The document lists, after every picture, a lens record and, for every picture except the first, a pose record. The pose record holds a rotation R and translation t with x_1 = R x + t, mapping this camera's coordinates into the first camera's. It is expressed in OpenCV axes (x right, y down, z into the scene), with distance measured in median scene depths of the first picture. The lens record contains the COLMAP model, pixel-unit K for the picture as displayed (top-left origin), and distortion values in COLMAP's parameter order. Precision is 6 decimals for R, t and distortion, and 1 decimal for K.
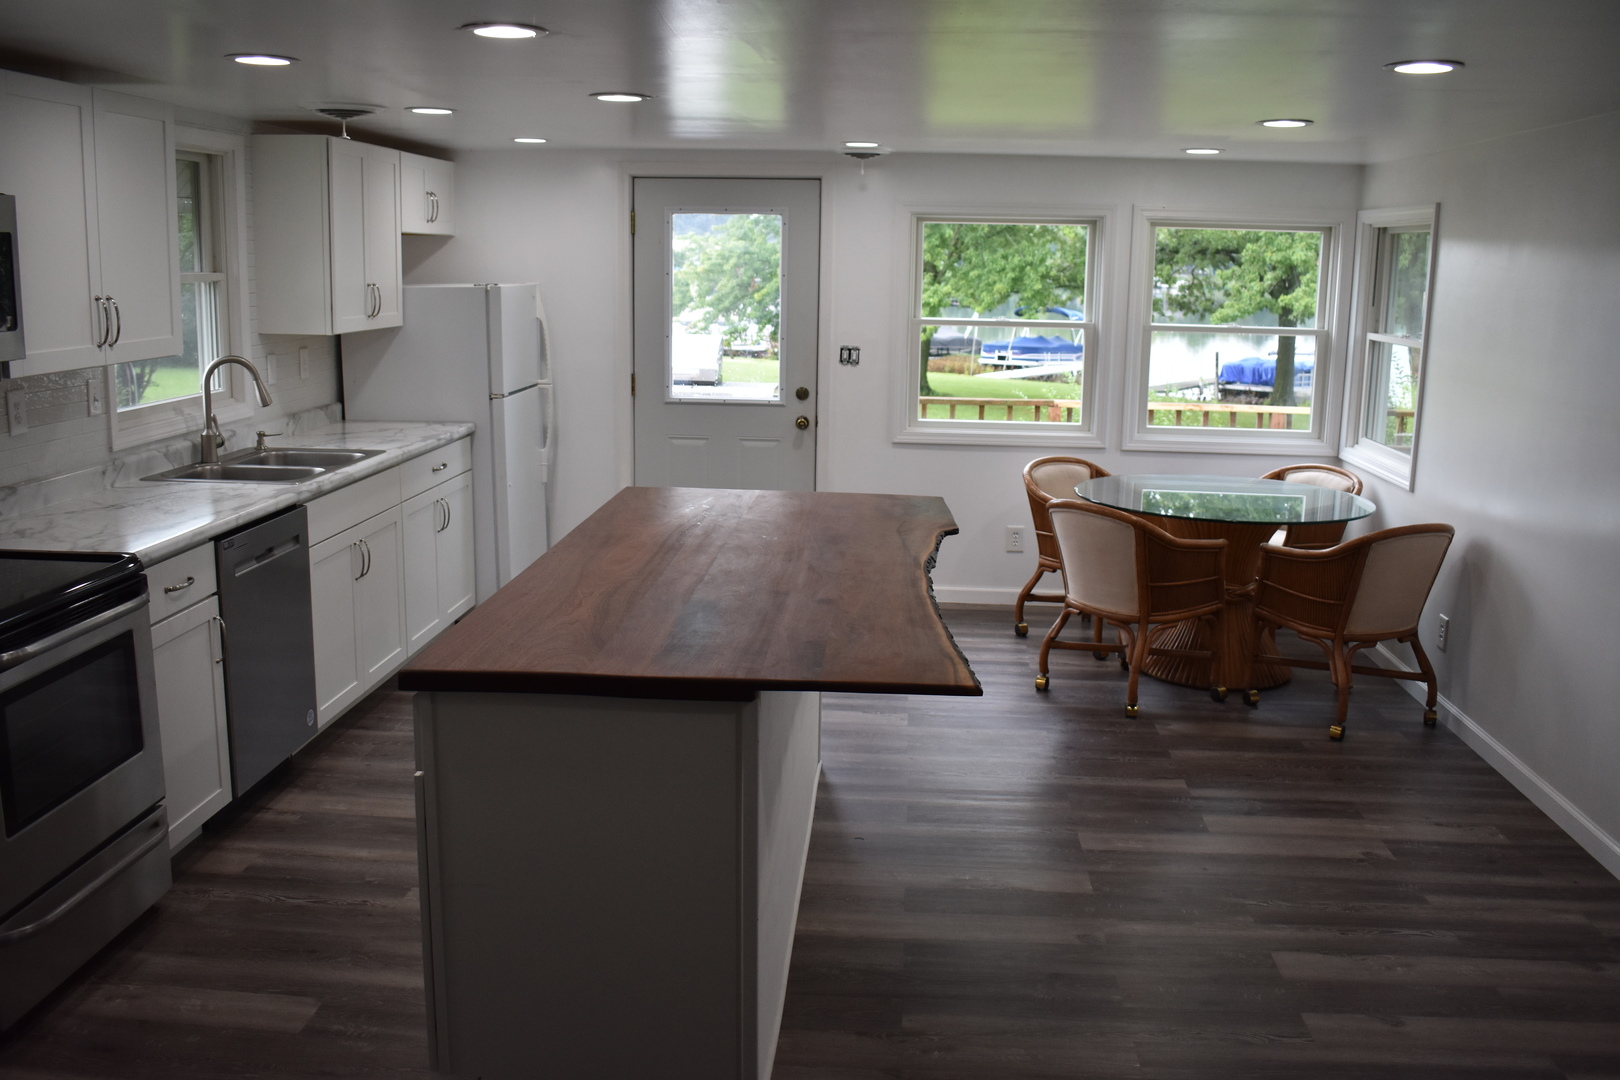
lens RADIAL K [[1343.6, 0, 810.0], [0, 1343.6, 540.0], [0, 0, 1]] dist [-0.086164, -0.007162]
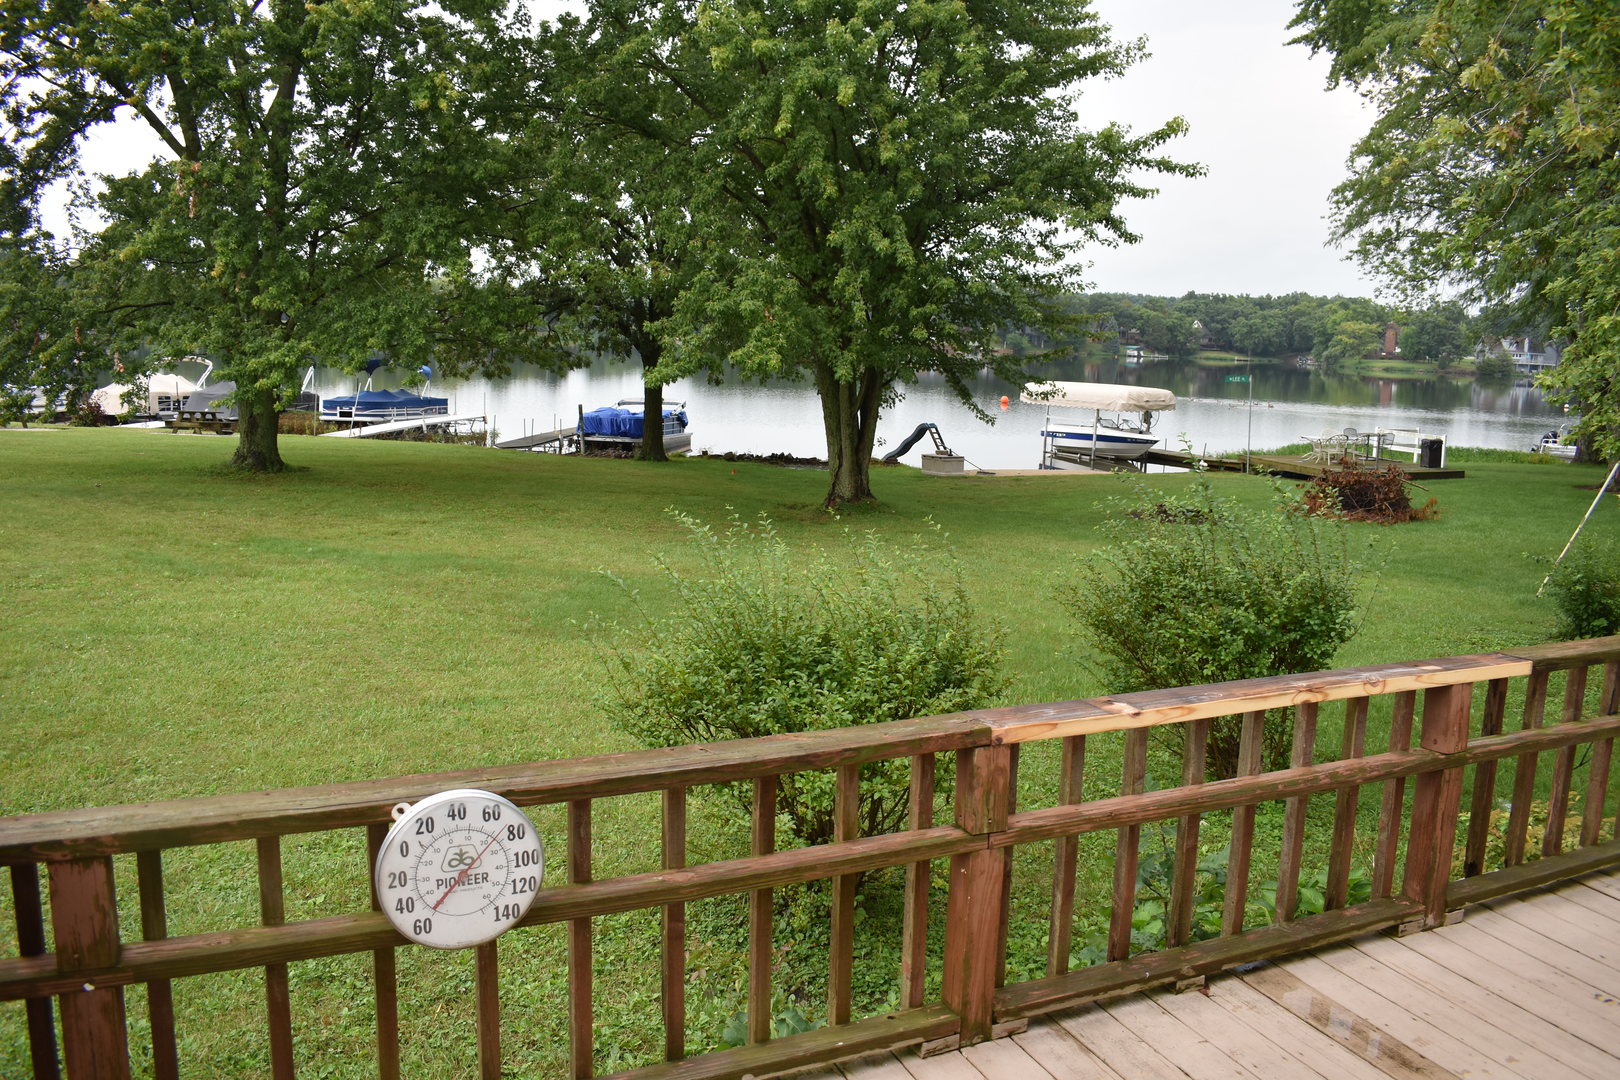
lens RADIAL K [[1343.6, 0, 810.0], [0, 1343.6, 540.0], [0, 0, 1]] dist [-0.086164, -0.007162]
pose [[0.886853, -0.060120, 0.458123, 0.001480], [0.077228, 0.996838, -0.018684, -0.033880], [-0.455551, 0.051949, 0.888692, 0.168564]]
